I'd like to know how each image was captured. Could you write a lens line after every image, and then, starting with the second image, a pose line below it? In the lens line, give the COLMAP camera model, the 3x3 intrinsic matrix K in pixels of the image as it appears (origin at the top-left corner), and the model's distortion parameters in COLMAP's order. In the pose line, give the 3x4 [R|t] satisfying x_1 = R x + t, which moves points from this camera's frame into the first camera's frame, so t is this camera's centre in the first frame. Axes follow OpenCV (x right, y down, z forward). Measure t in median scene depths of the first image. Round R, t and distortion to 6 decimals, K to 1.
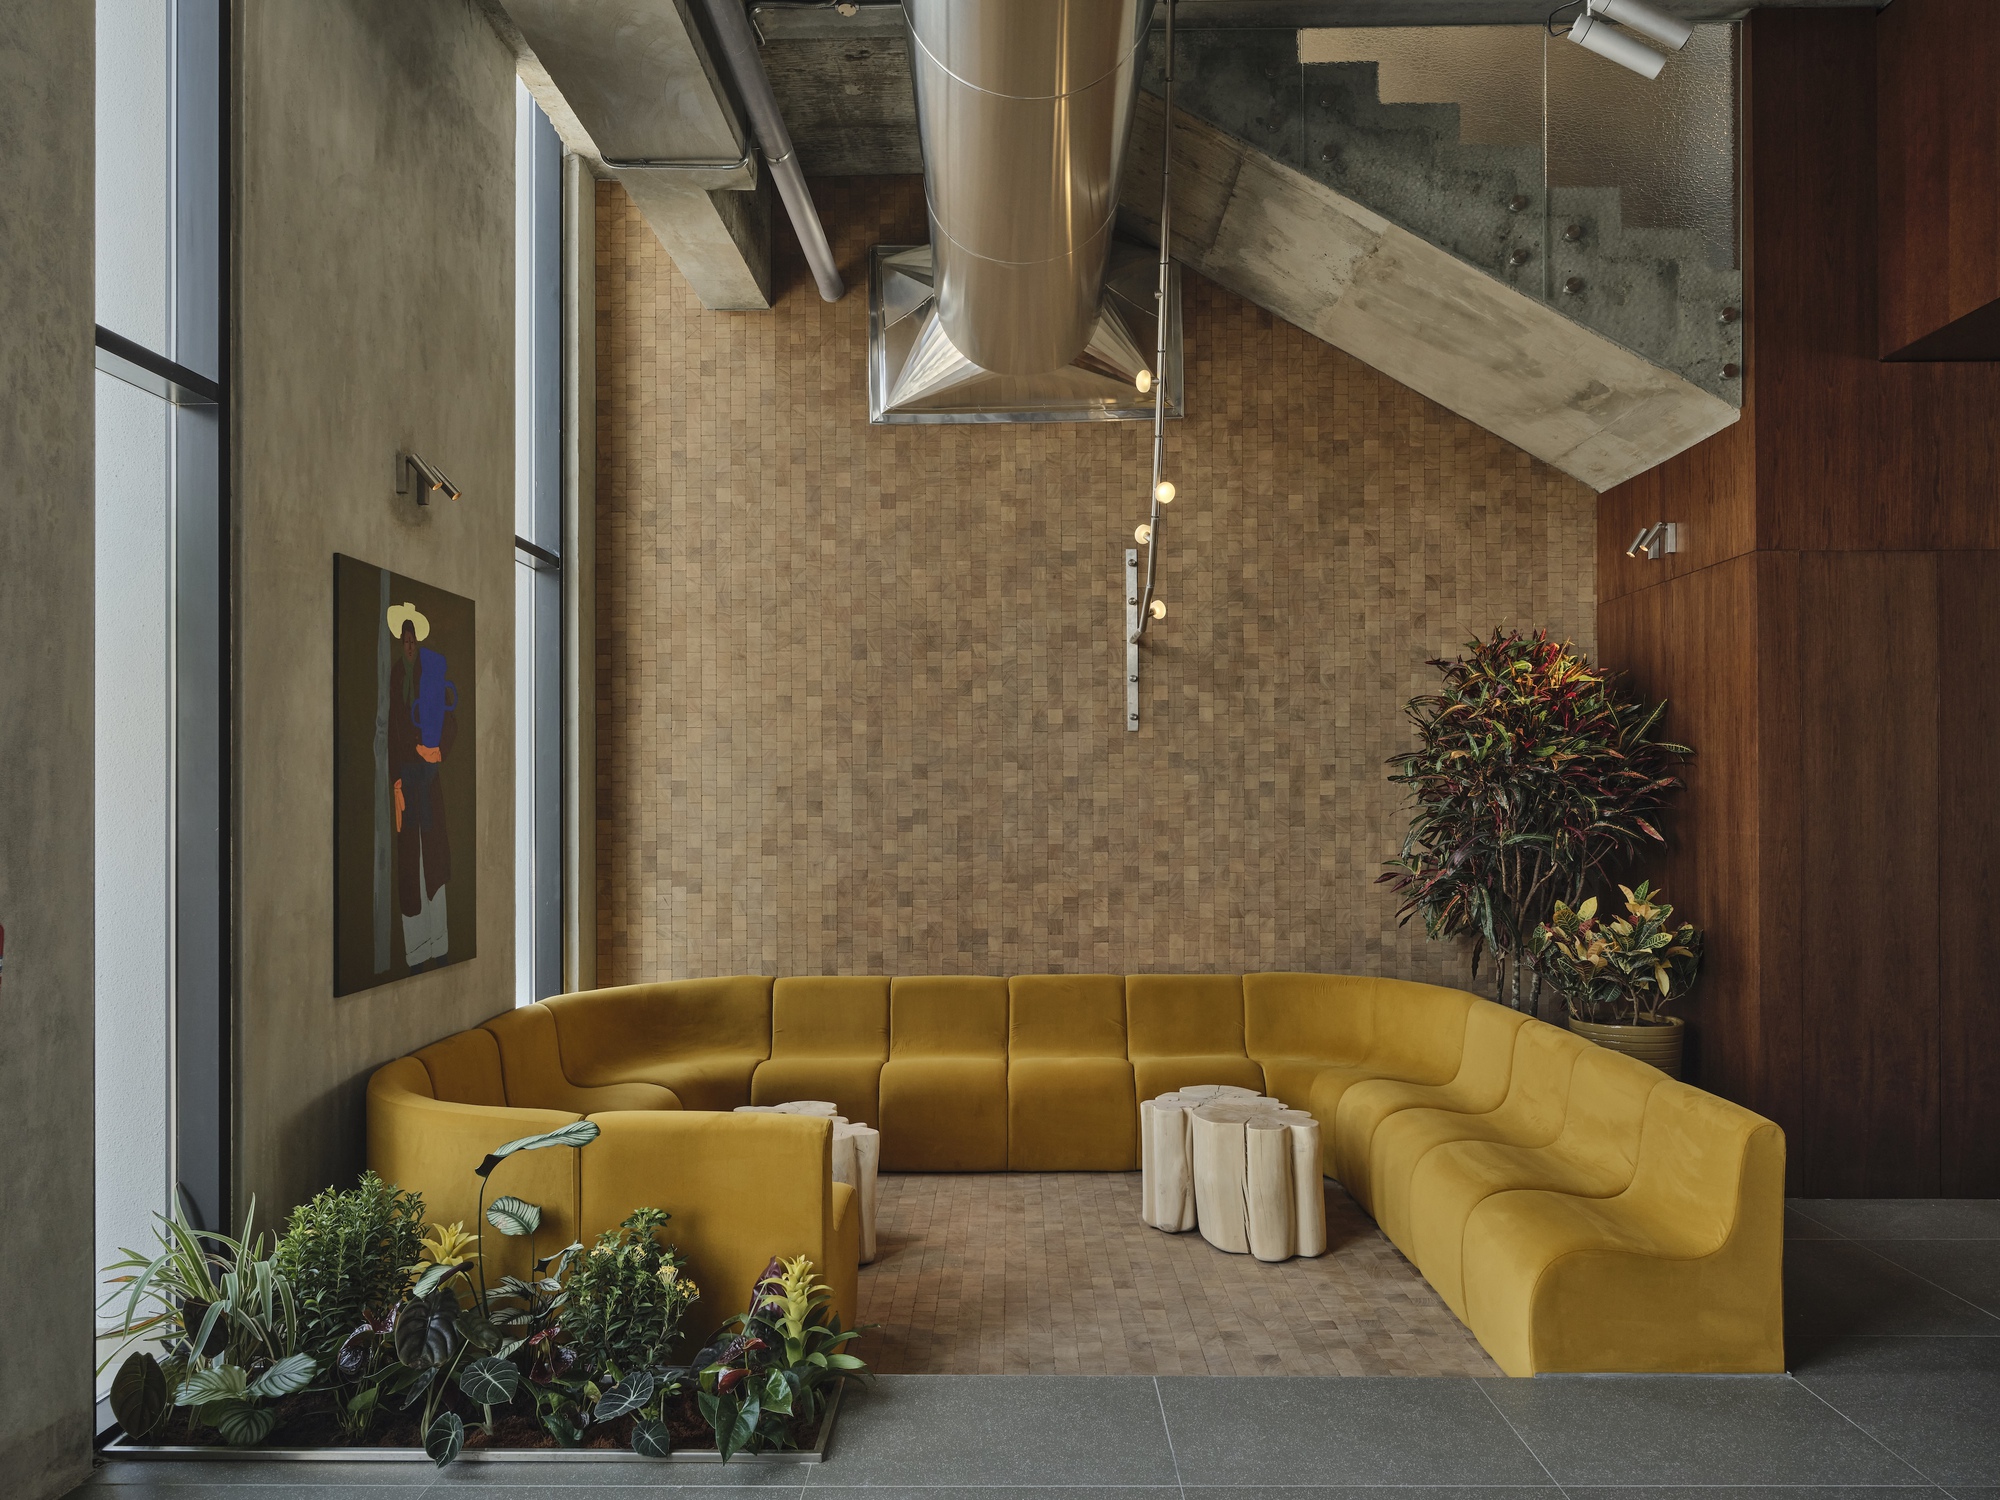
lens RADIAL K [[1348.8, 0, 999.3], [0, 1348.8, 791.6], [0, 0, 1]] dist [-0.005333, 0.000266]
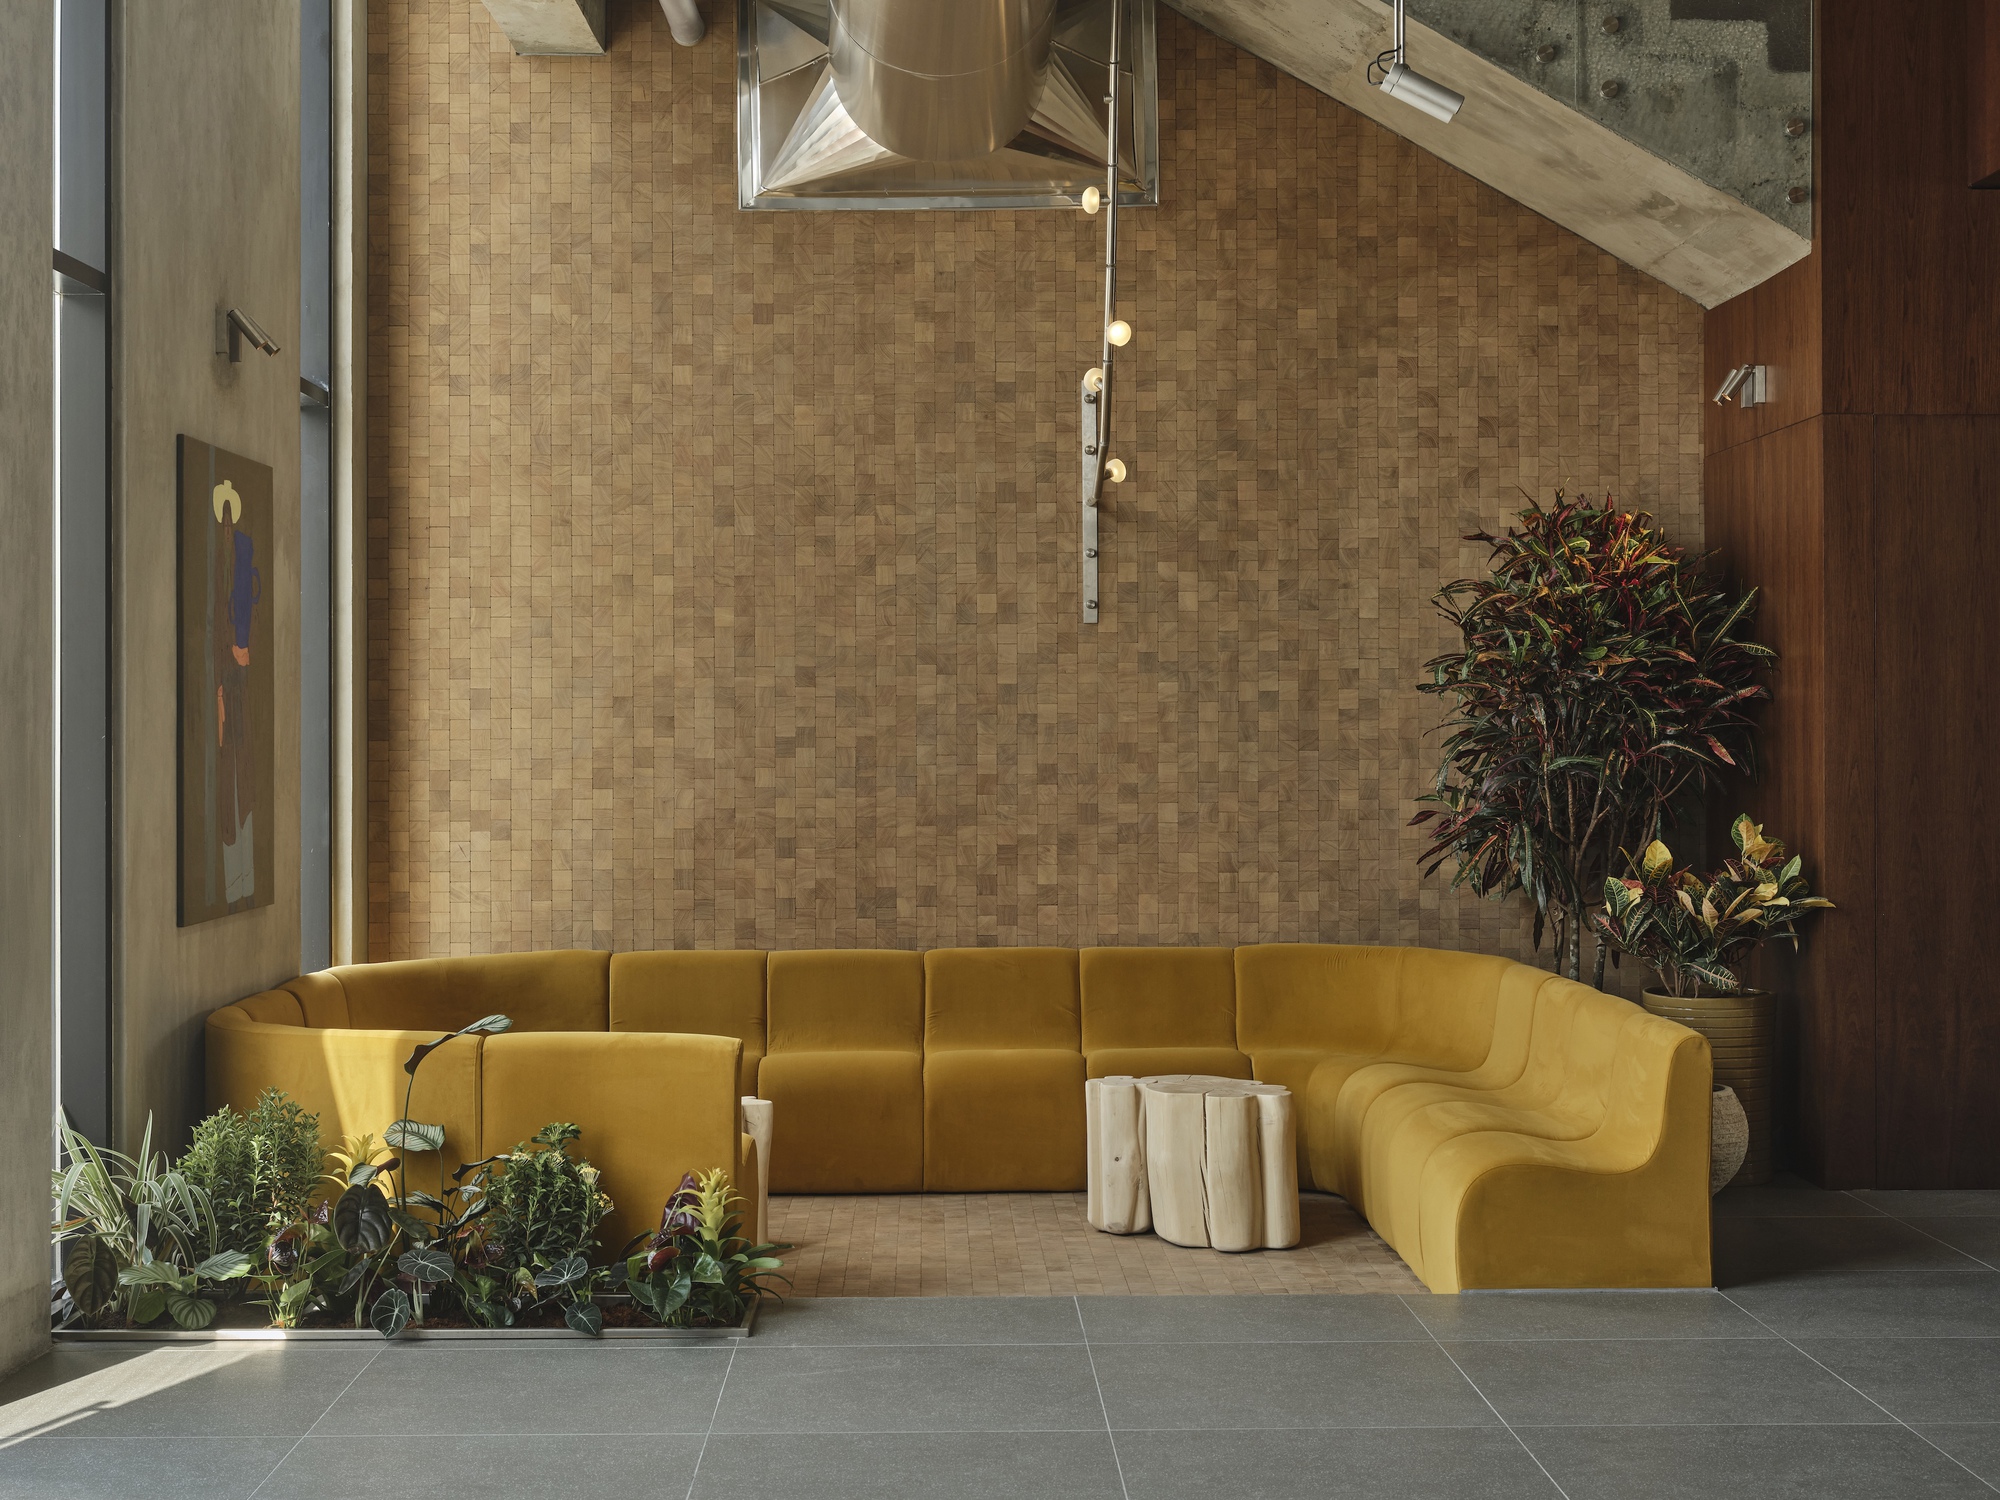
lens RADIAL K [[2827.0, 0, 995.7], [0, 2827.0, 713.7], [0, 0, 1]] dist [-0.001880, 0.000000]
pose [[0.999420, 0.001172, 0.034041, -0.007044], [-0.001146, 0.999999, -0.000789, 0.006699], [-0.034042, 0.000749, 0.999420, -0.569299]]
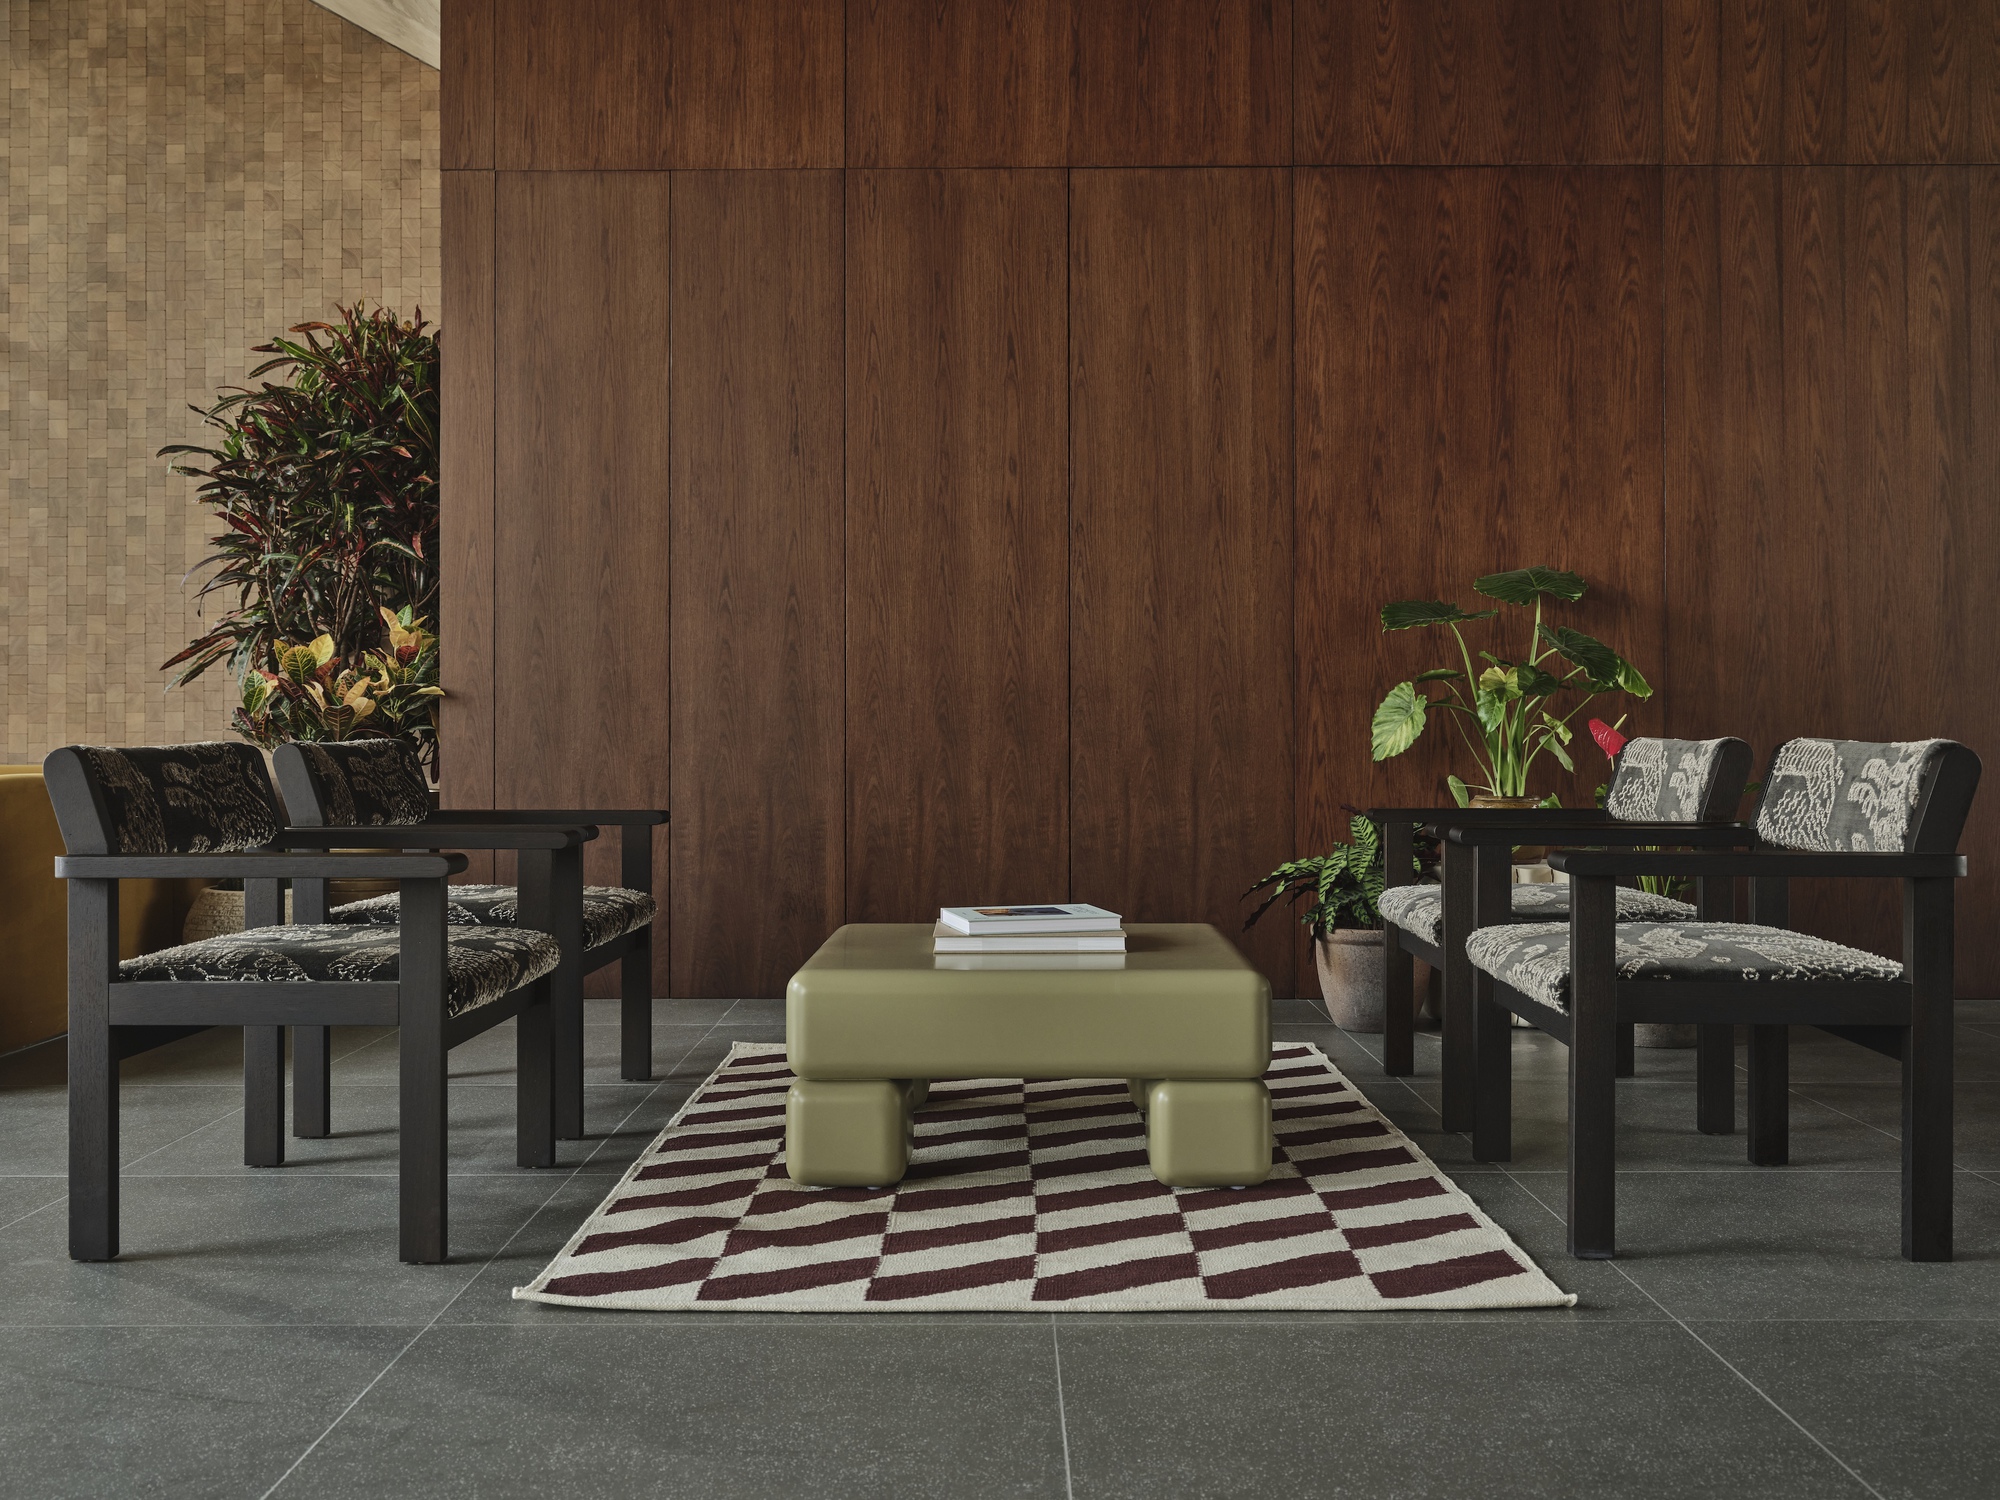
lens RADIAL K [[1842.2, 0, 1004.1], [0, 1842.2, 711.2], [0, 0, 1]] dist [-0.004798, 0.000000]
pose [[0.999905, 0.000493, 0.013789, 0.680088], [-0.000411, 0.999982, -0.005921, 0.109926], [-0.013792, 0.005915, 0.999887, -0.056337]]
